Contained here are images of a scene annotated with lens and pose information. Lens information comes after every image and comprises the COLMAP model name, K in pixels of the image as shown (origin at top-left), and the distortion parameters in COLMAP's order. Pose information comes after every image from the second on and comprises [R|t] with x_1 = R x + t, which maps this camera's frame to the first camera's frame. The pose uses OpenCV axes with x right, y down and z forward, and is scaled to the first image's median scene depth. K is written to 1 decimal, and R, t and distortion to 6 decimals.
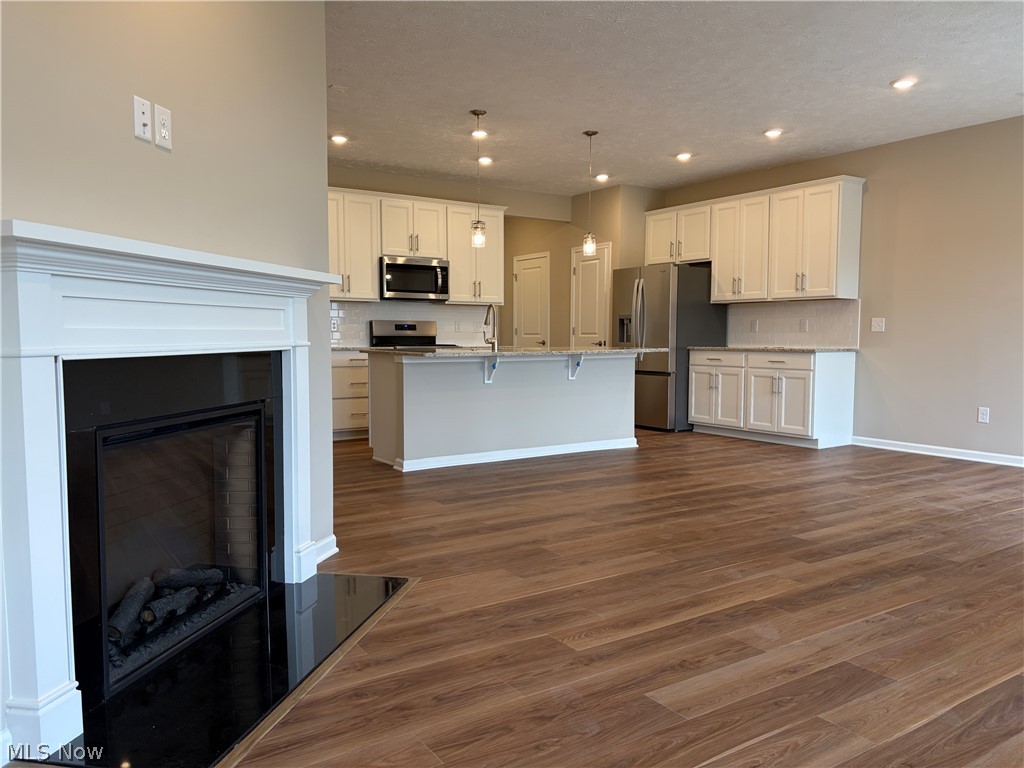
lens RADIAL K [[776.3, 0, 514.8], [0, 776.3, 380.7], [0, 0, 1]] dist [0.025473, 0.000279]
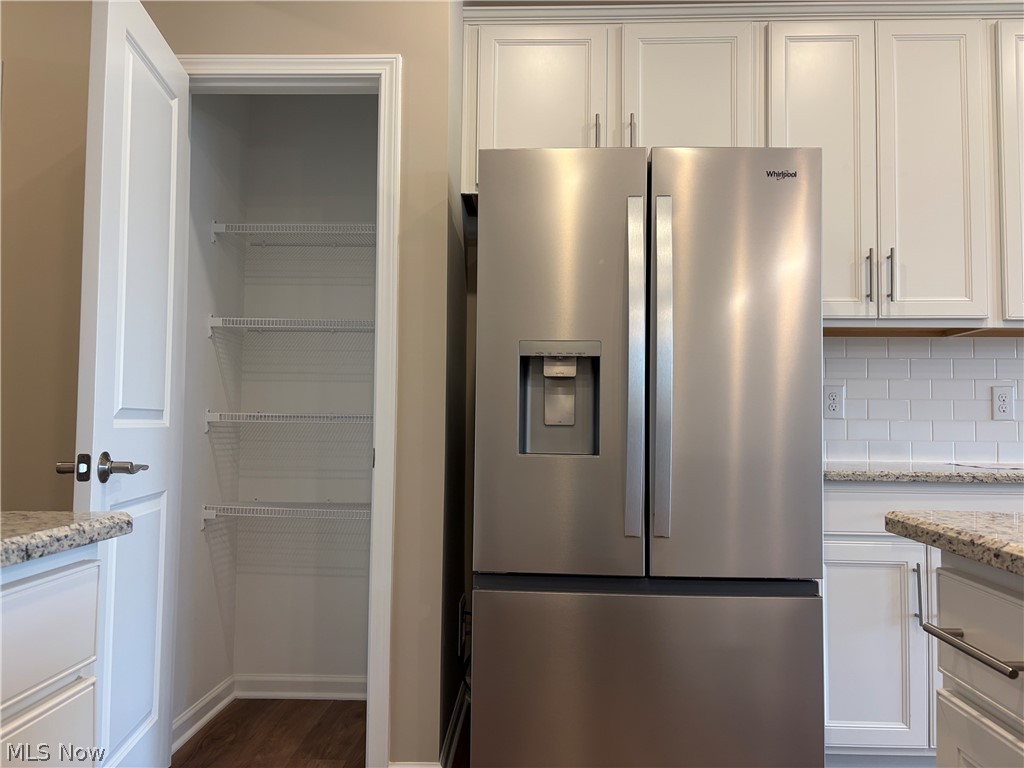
lens RADIAL K [[771.6, 0, 512.7], [0, 771.6, 383.9], [0, 0, 1]] dist [-0.004019, -0.001229]
pose [[0.586324, 0.043746, 0.808894, -0.063895], [0.045860, 0.995147, -0.087060, -0.063778], [-0.808777, 0.088141, 0.581473, 1.057943]]
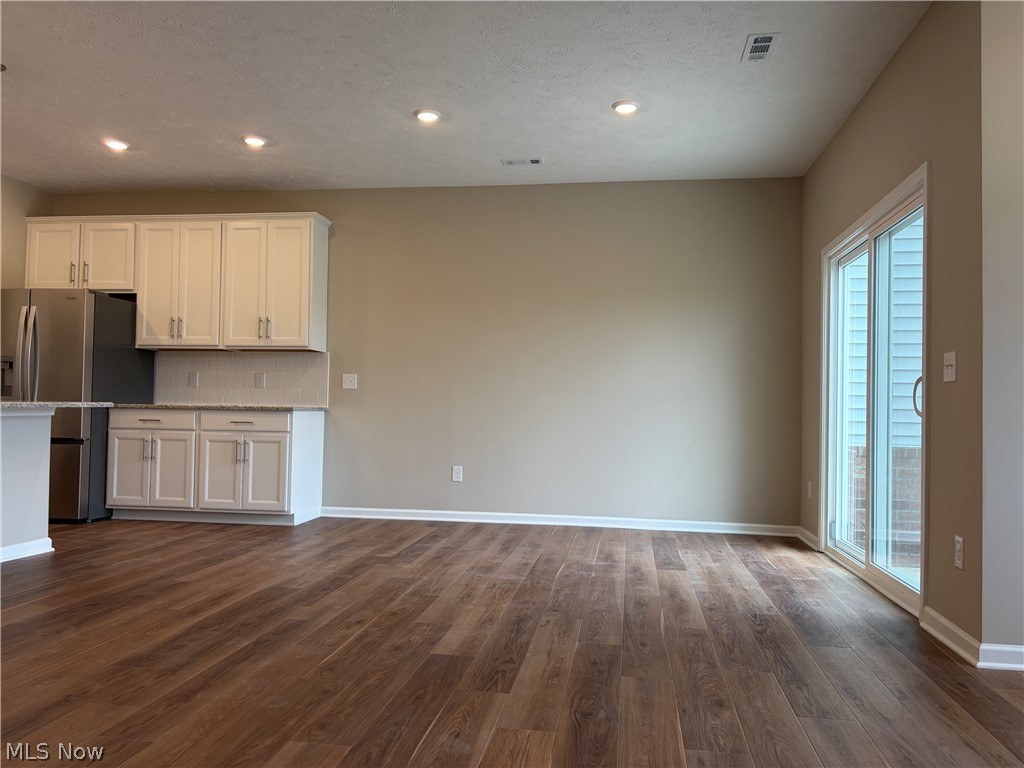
lens RADIAL K [[776.3, 0, 511.8], [0, 776.3, 387.3], [0, 0, 1]] dist [0.025473, 0.000279]
pose [[0.672769, 0.029173, 0.739278, -0.077560], [0.029429, 0.997376, -0.066140, 0.001044], [-0.739267, 0.066253, 0.670145, 0.248728]]
